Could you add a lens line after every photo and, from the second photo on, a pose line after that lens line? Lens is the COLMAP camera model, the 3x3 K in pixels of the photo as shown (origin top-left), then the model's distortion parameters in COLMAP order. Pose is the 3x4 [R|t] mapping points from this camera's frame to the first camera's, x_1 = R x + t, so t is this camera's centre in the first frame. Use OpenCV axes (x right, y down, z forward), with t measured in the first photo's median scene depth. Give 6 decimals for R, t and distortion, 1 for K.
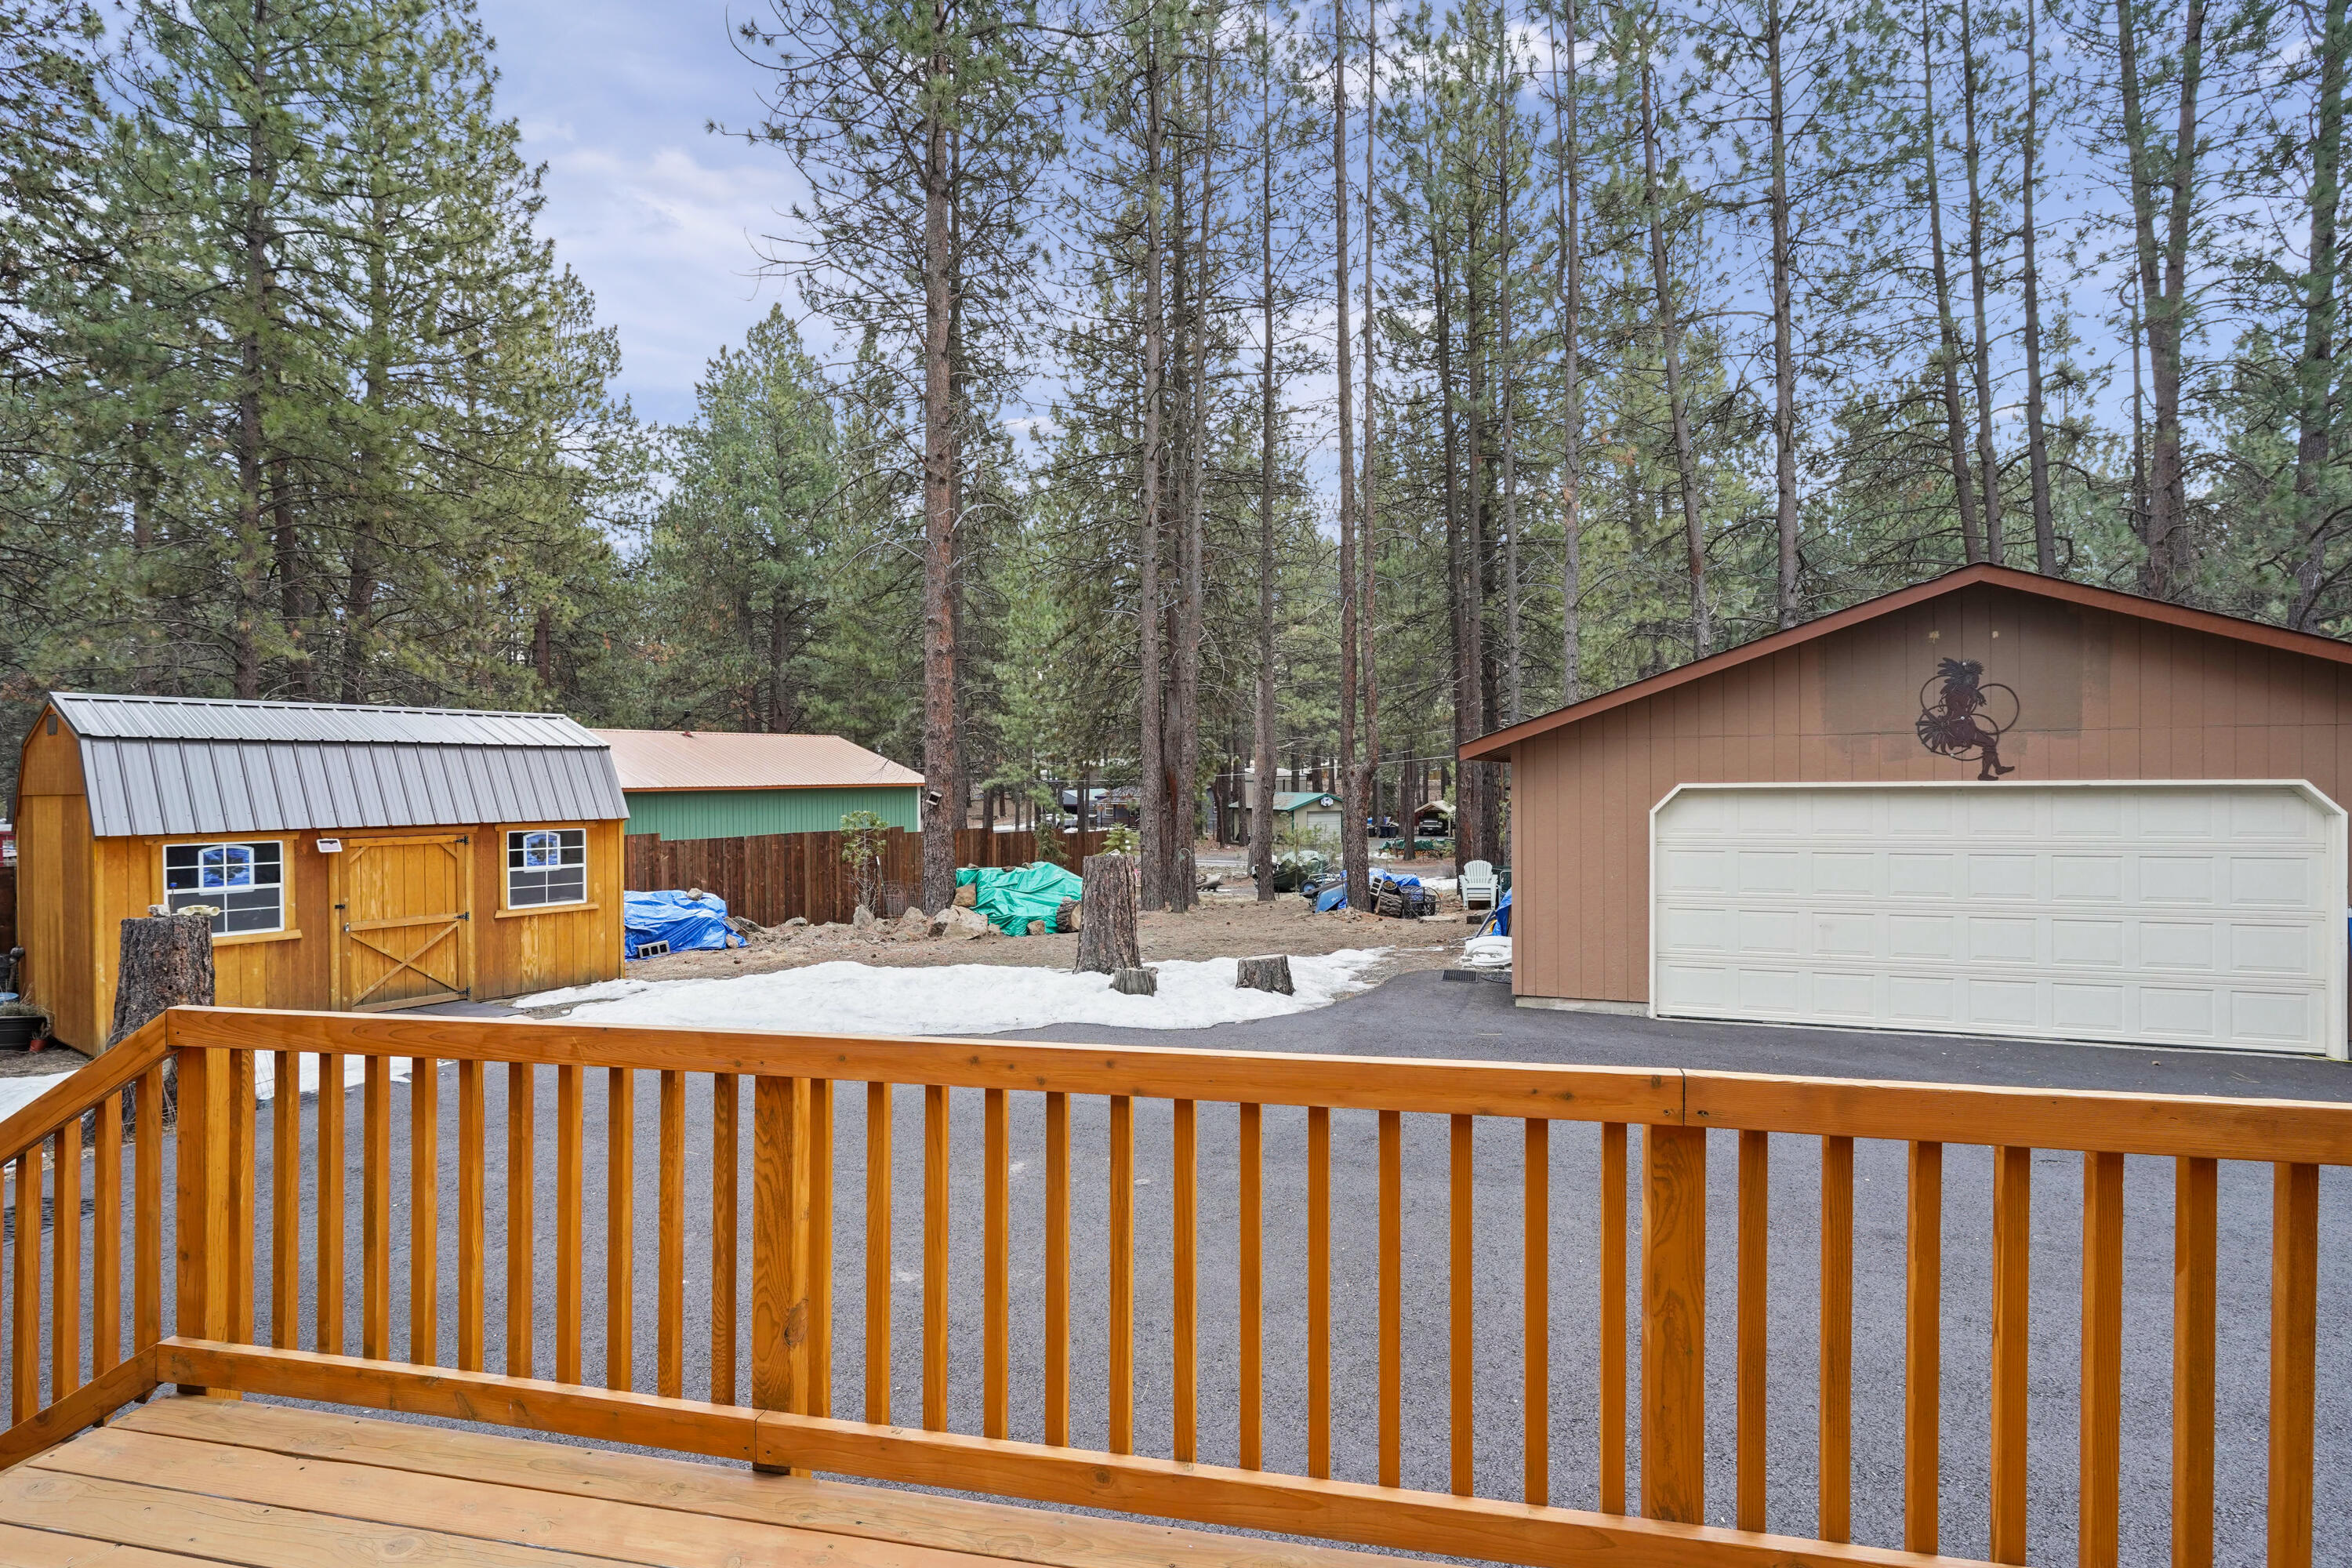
lens RADIAL K [[1123.9, 0, 1176.0], [0, 1123.9, 784.0], [0, 0, 1]] dist [0.011087, 0.000427]
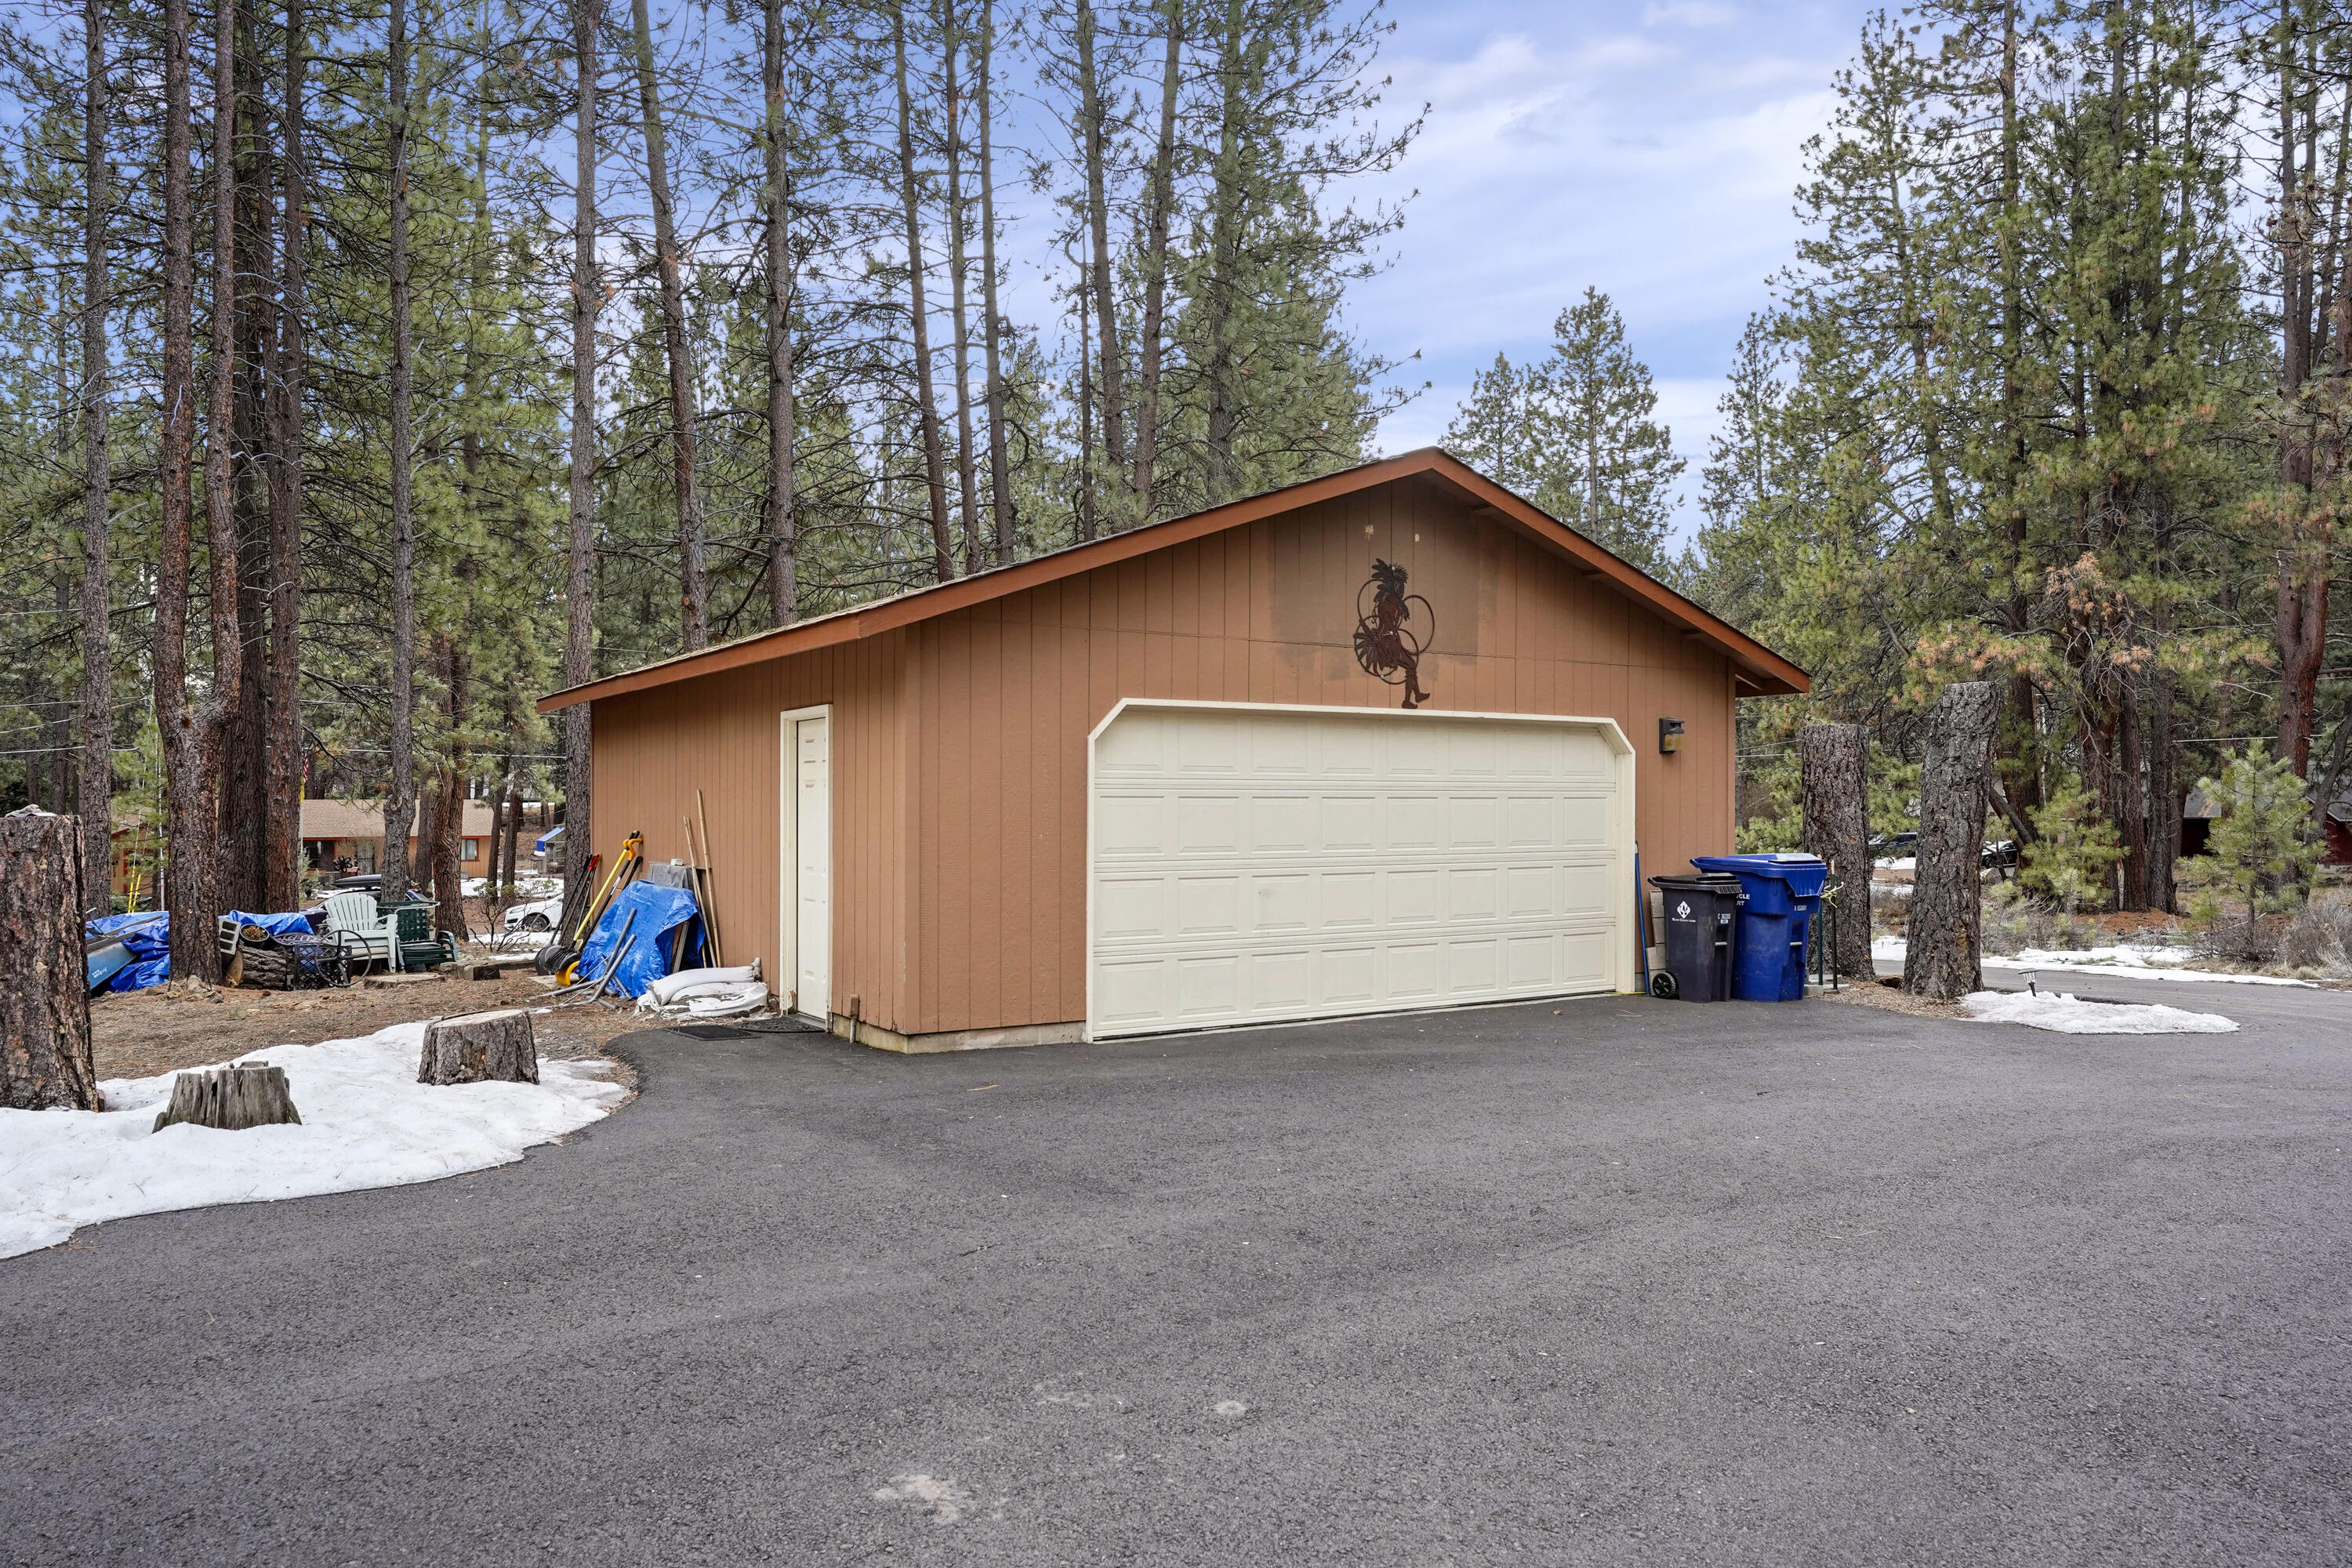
lens RADIAL K [[1591.5, 0, 1179.1], [0, 1591.5, 802.3], [0, 0, 1]] dist [-0.000097, 0.000414]
pose [[0.618212, 0.008941, 0.785960, -0.321134], [-0.001537, 0.999947, -0.010167, 0.078294], [-0.786010, 0.005077, 0.618194, 0.393202]]
